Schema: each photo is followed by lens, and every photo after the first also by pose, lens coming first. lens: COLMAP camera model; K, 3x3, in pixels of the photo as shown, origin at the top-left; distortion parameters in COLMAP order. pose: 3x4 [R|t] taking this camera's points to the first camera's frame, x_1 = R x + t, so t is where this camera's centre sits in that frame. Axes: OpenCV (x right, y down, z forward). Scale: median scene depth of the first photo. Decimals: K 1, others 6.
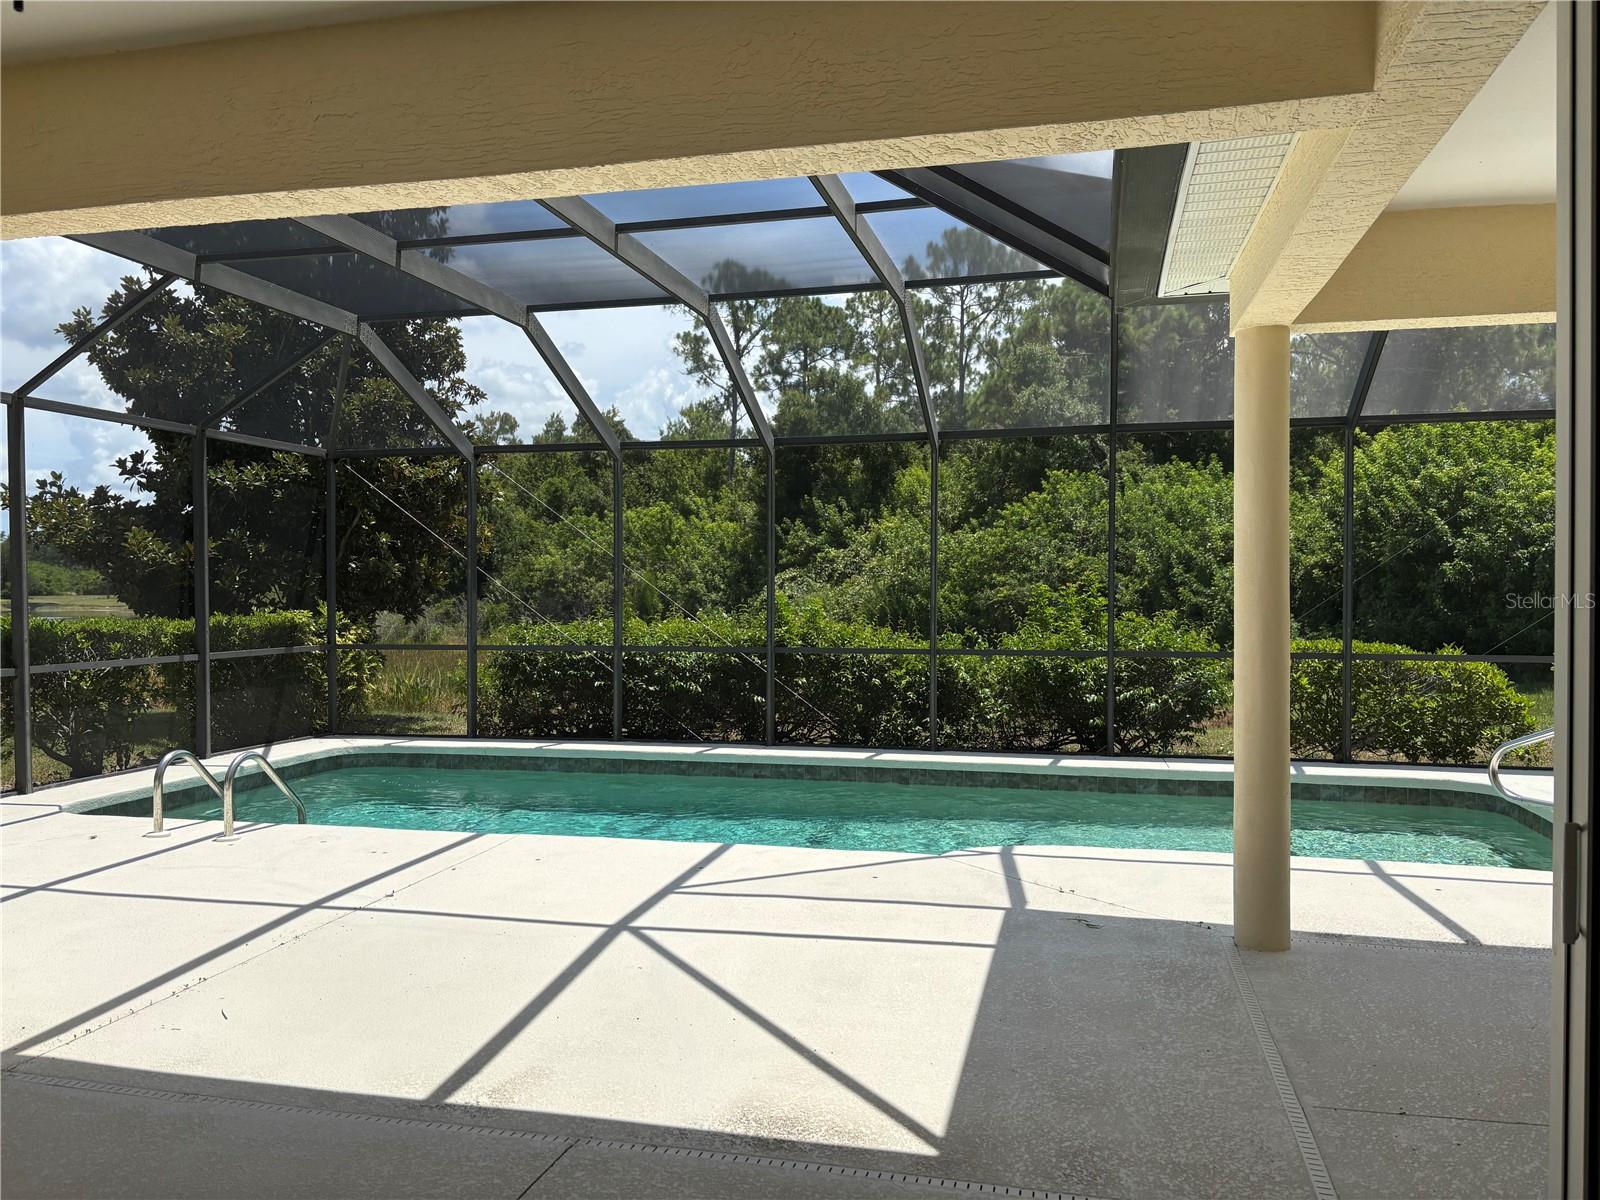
lens RADIAL K [[1205.6, 0, 789.8], [0, 1205.6, 598.2], [0, 0, 1]] dist [0.043238, -0.056170]
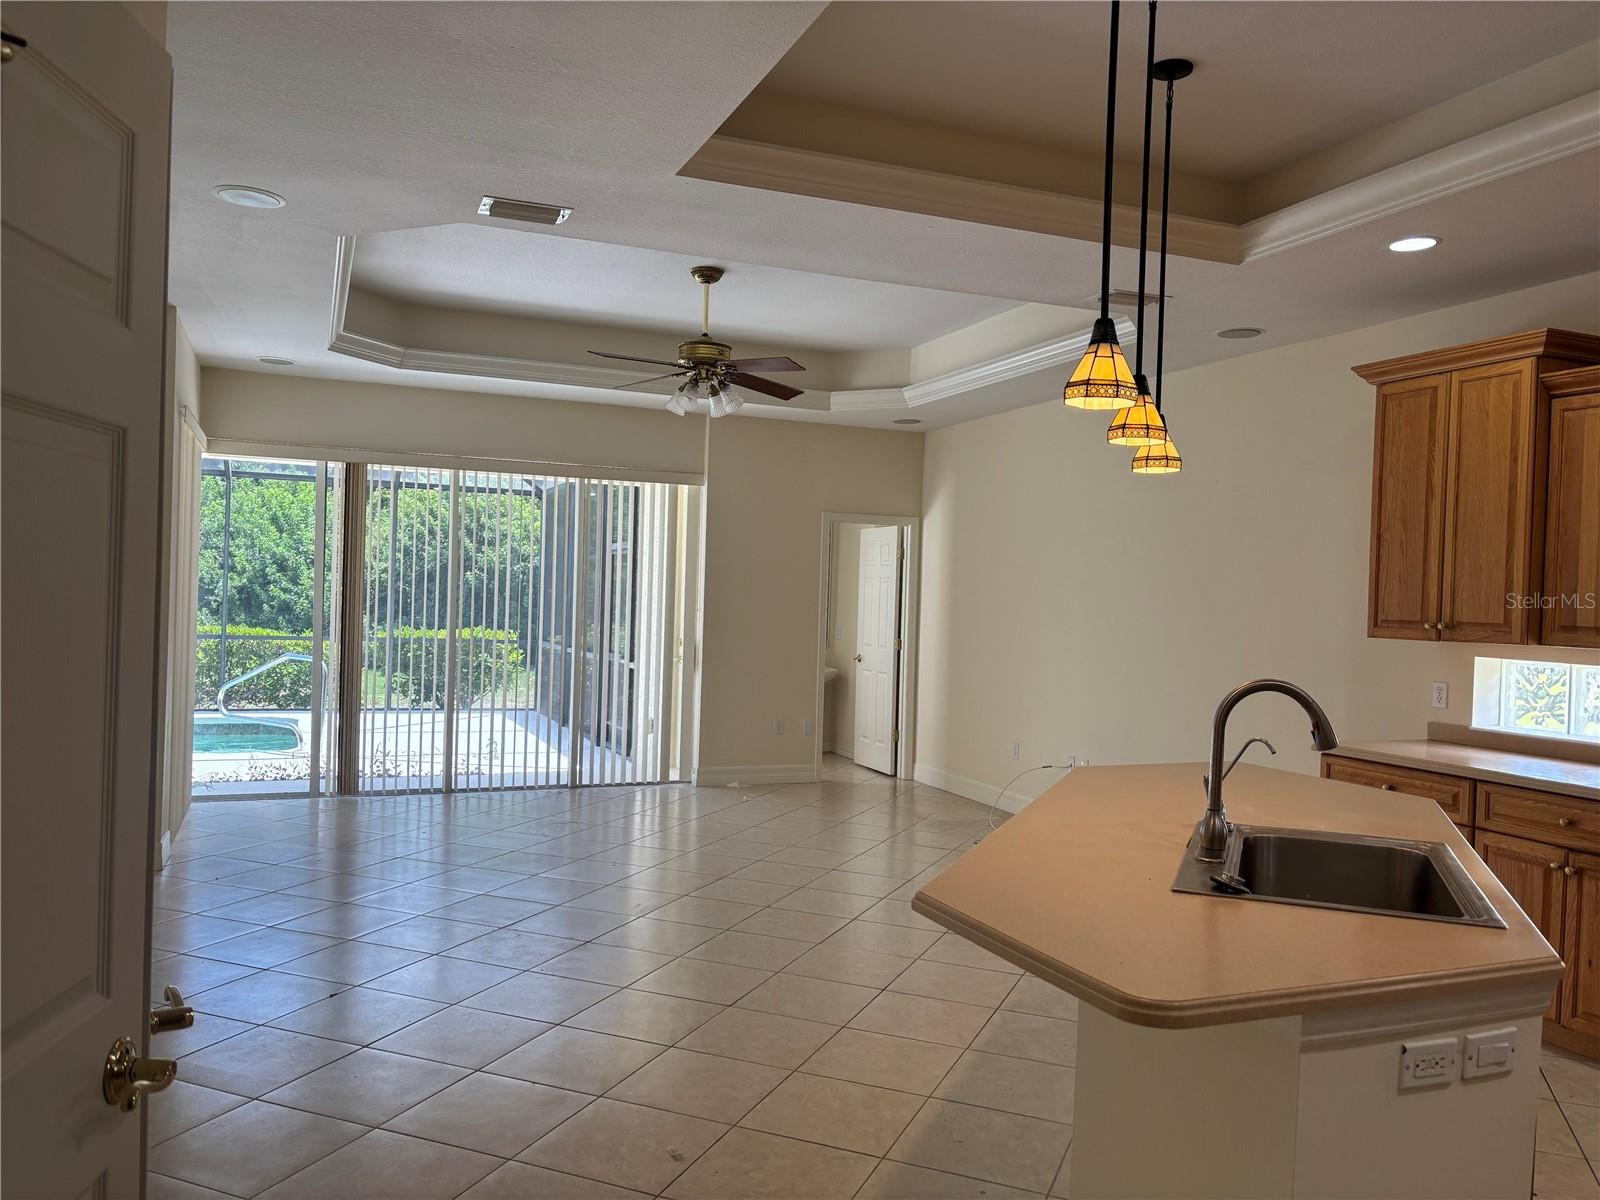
lens RADIAL K [[1205.6, 0, 825.1], [0, 1205.6, 635.3], [0, 0, 1]] dist [0.043238, -0.056170]
pose [[0.797061, 0.007191, 0.603856, 0.038553], [-0.025995, 0.999411, 0.022412, -0.000939], [-0.603339, -0.033561, 0.796779, -0.136554]]
